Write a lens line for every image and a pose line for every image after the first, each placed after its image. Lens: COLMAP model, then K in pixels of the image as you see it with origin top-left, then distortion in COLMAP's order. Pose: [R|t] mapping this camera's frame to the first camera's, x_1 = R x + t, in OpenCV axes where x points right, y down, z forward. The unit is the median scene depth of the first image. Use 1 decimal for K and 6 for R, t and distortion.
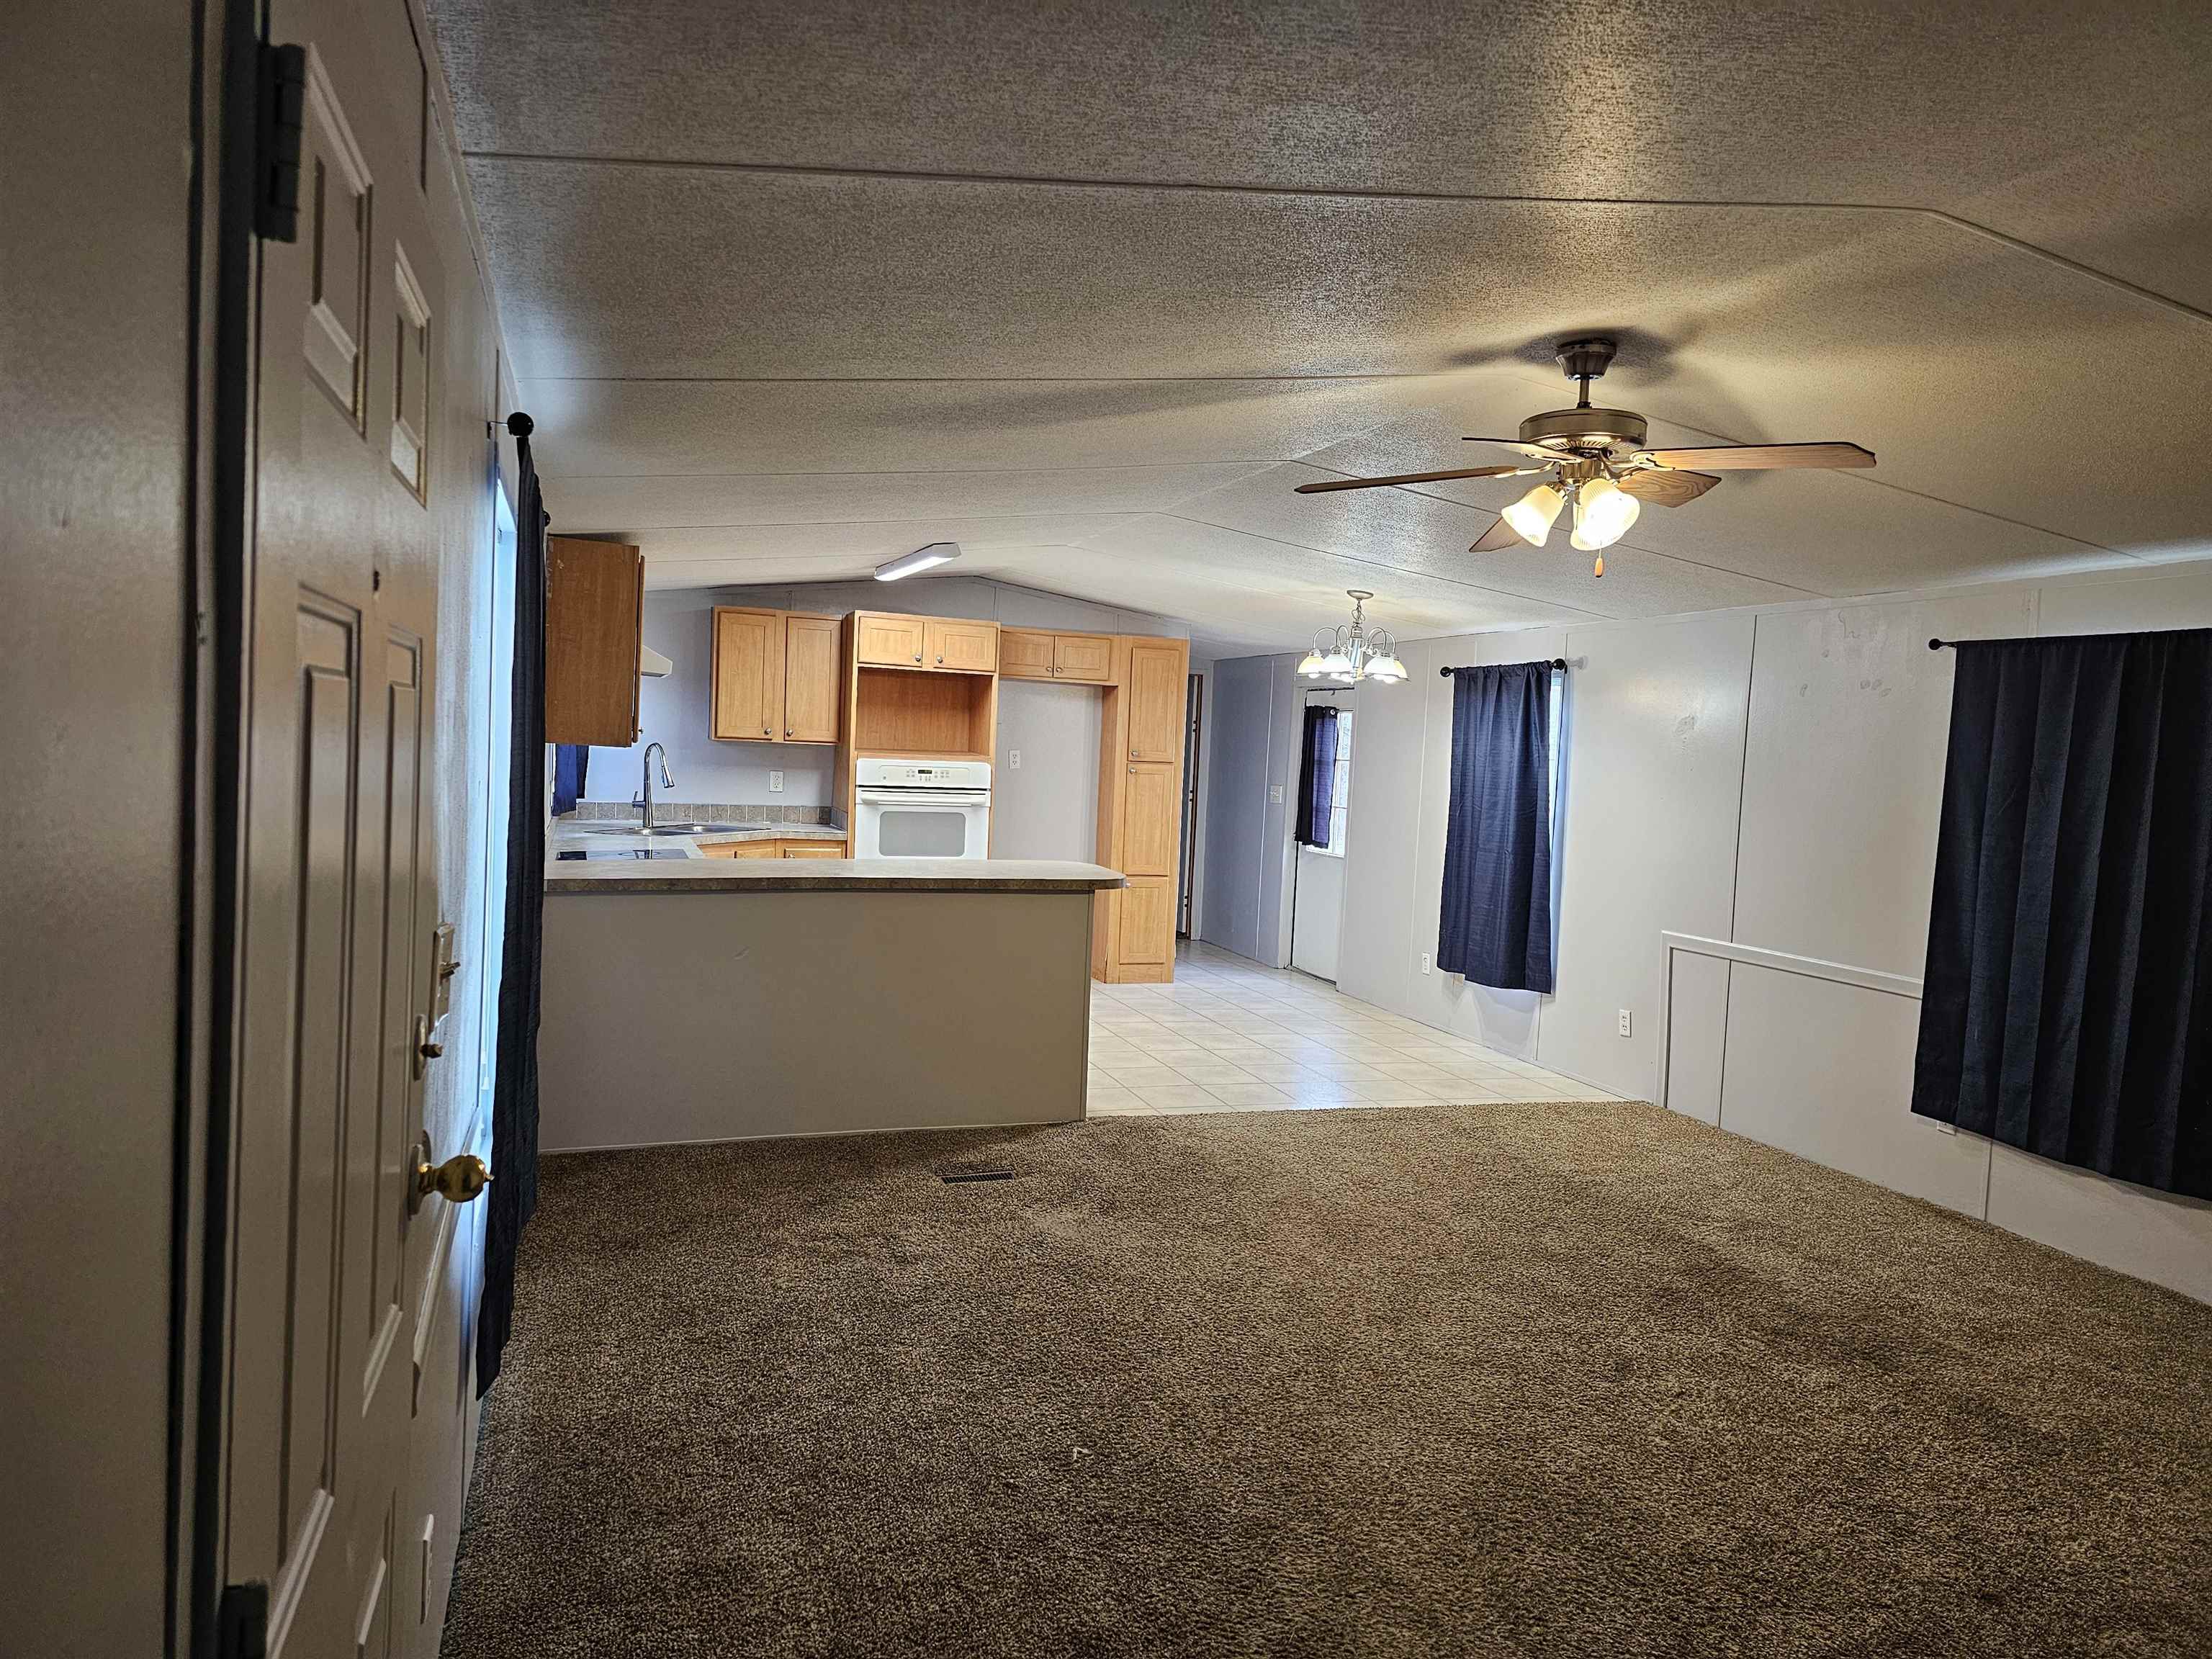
lens RADIAL K [[1475.9, 0, 1104.5], [0, 1475.9, 816.1], [0, 0, 1]] dist [0.061542, -0.050078]
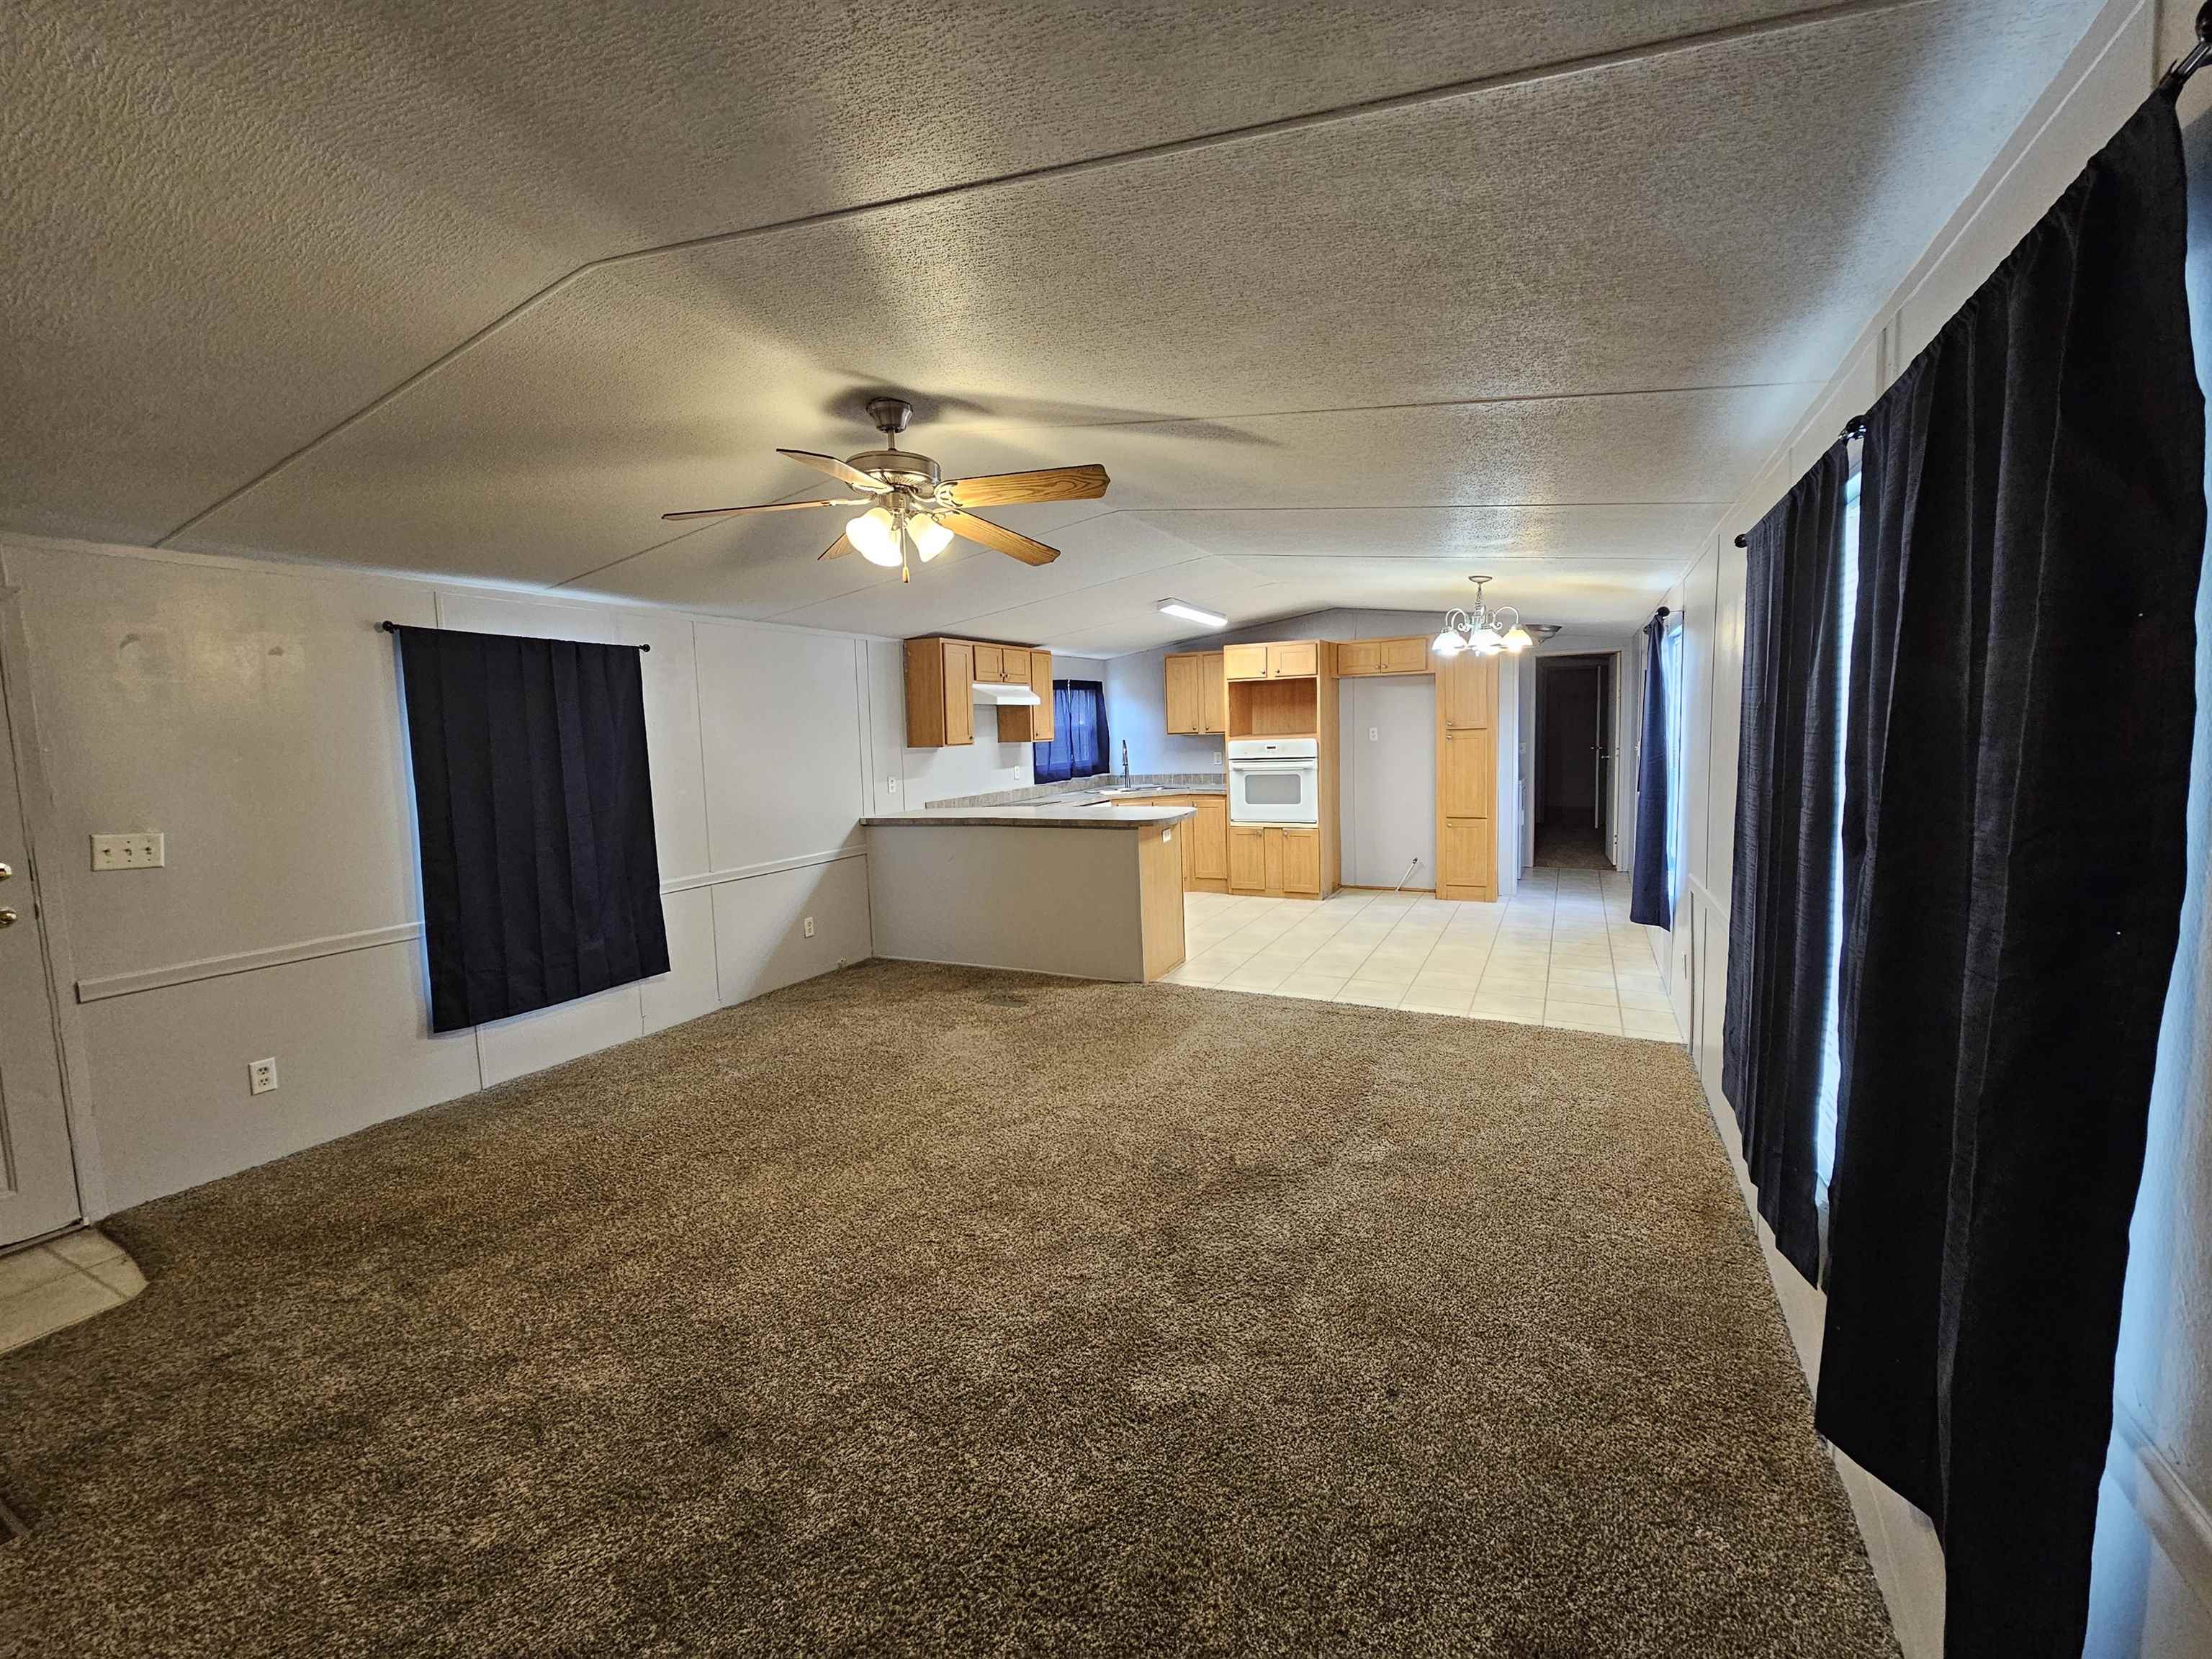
lens RADIAL K [[908.2, 0, 1109.5], [0, 908.2, 828.7], [0, 0, 1]] dist [0.001877, 0.000421]
pose [[0.683291, 0.010800, -0.730067, 0.440536], [0.028814, 0.998713, 0.041742, 0.008632], [0.729578, -0.049558, 0.682100, 0.253269]]
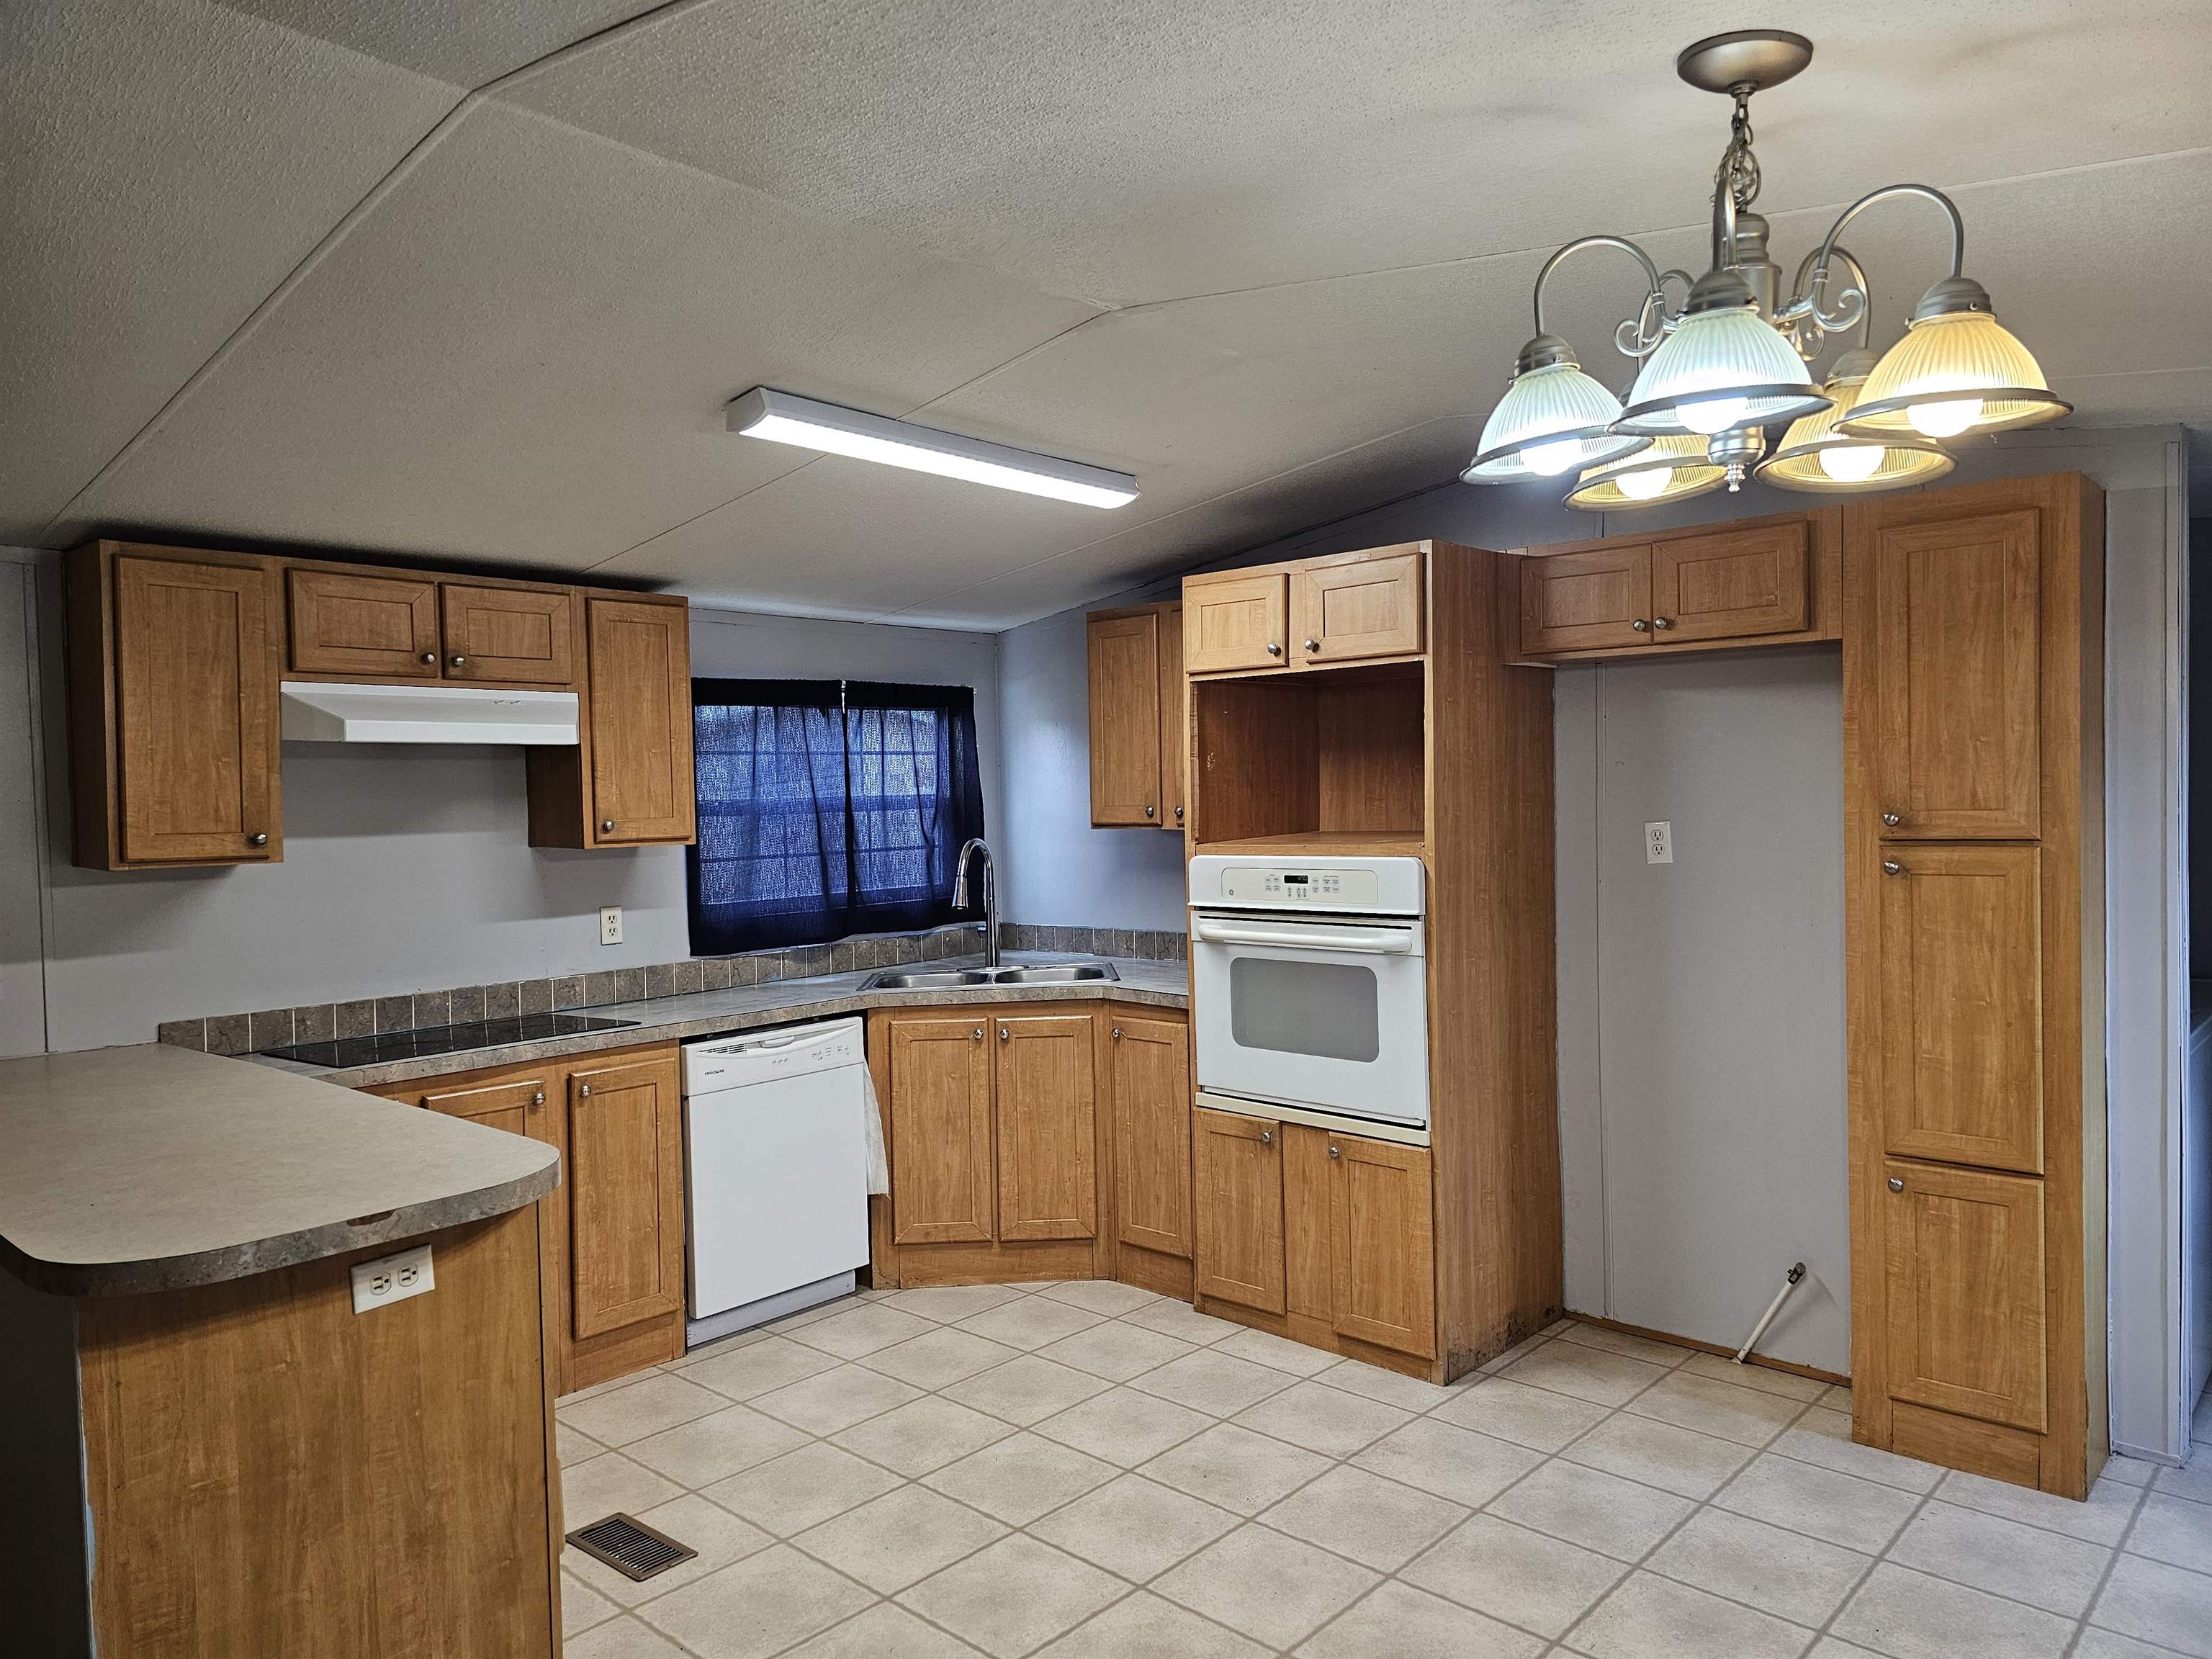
lens RADIAL K [[1475.9, 0, 1094.3], [0, 1475.9, 829.9], [0, 0, 1]] dist [0.061542, -0.050078]
pose [[0.459083, -0.032980, -0.887781, 0.281976], [-0.003460, 0.999237, -0.038910, -0.027506], [0.888387, 0.020935, 0.458618, 0.723111]]
